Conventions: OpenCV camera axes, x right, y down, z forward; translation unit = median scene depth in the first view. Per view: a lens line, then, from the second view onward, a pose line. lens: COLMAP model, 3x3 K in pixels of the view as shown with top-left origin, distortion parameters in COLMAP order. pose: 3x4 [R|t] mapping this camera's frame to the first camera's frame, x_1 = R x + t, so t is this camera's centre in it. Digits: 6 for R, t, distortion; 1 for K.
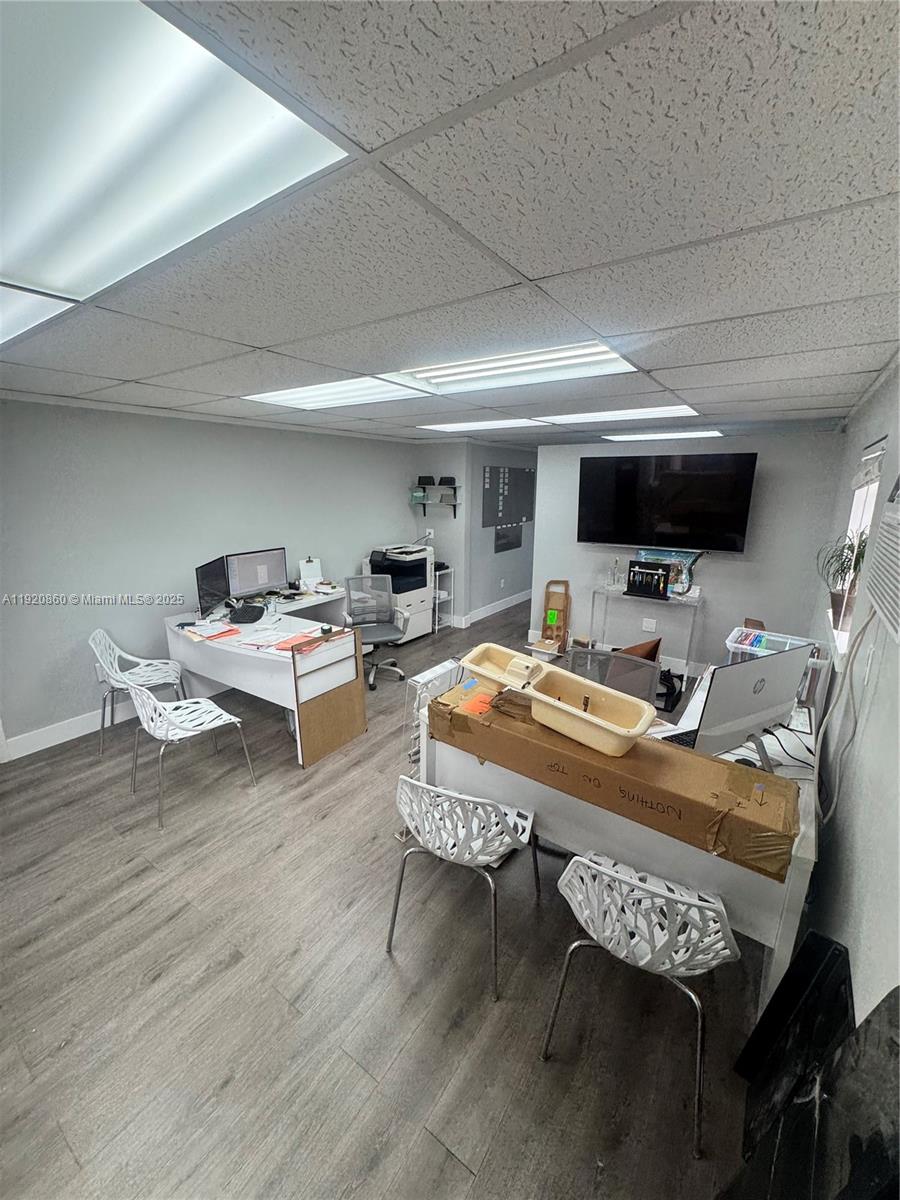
lens RADIAL K [[478.0, 0, 450.6], [0, 478.0, 600.5], [0, 0, 1]] dist [-0.005291, 0.000608]
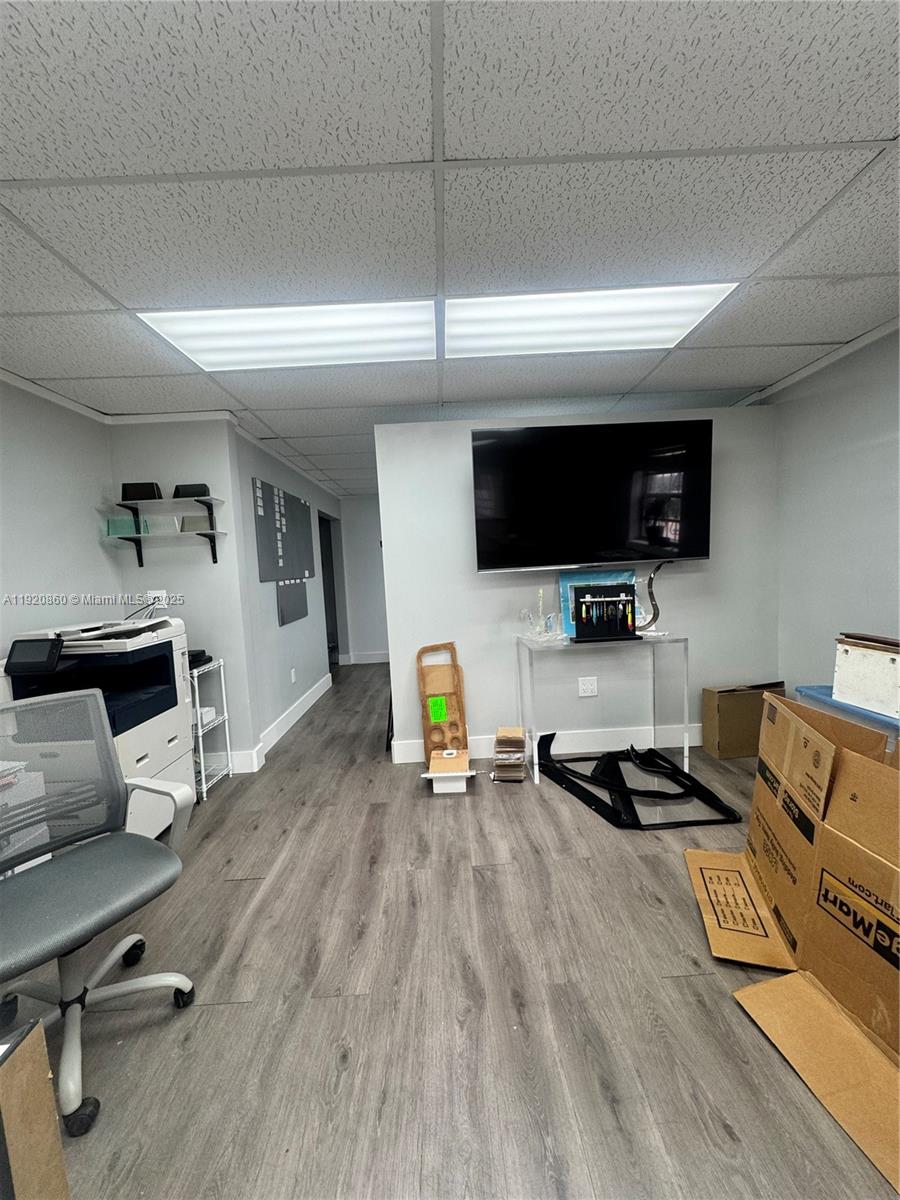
lens RADIAL K [[478.0, 0, 452.8], [0, 478.0, 602.8], [0, 0, 1]] dist [-0.005291, 0.000608]
pose [[0.806227, -0.094931, 0.583940, -0.094589], [0.198710, 0.973152, -0.116146, -0.018674], [-0.557237, 0.209675, 0.803445, 0.470714]]
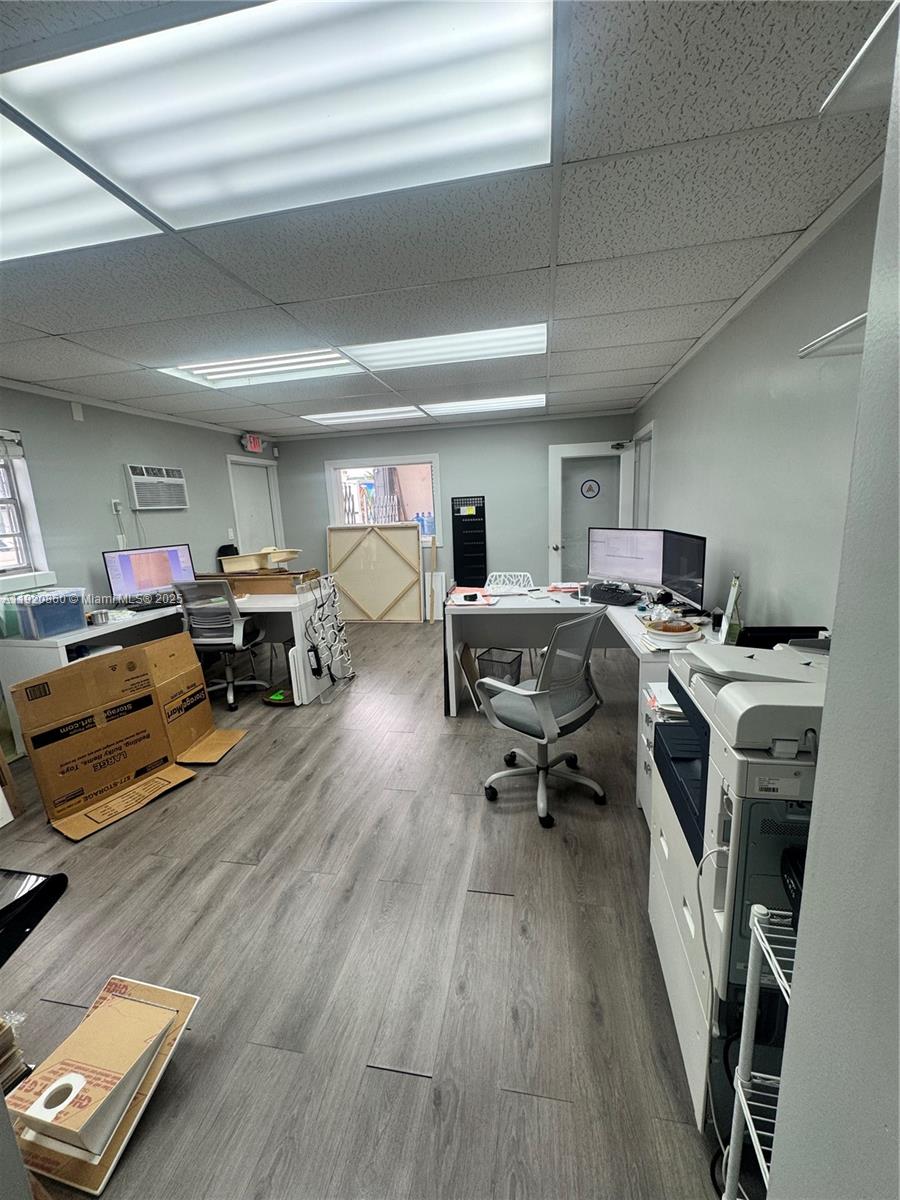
lens RADIAL K [[478.0, 0, 447.9], [0, 478.0, 581.3], [0, 0, 1]] dist [-0.005291, 0.000608]
pose [[-0.913418, 0.101551, -0.394150, 0.095877], [-0.057507, 0.926463, 0.371967, -0.193695], [0.402939, 0.362428, -0.840408, 1.062692]]
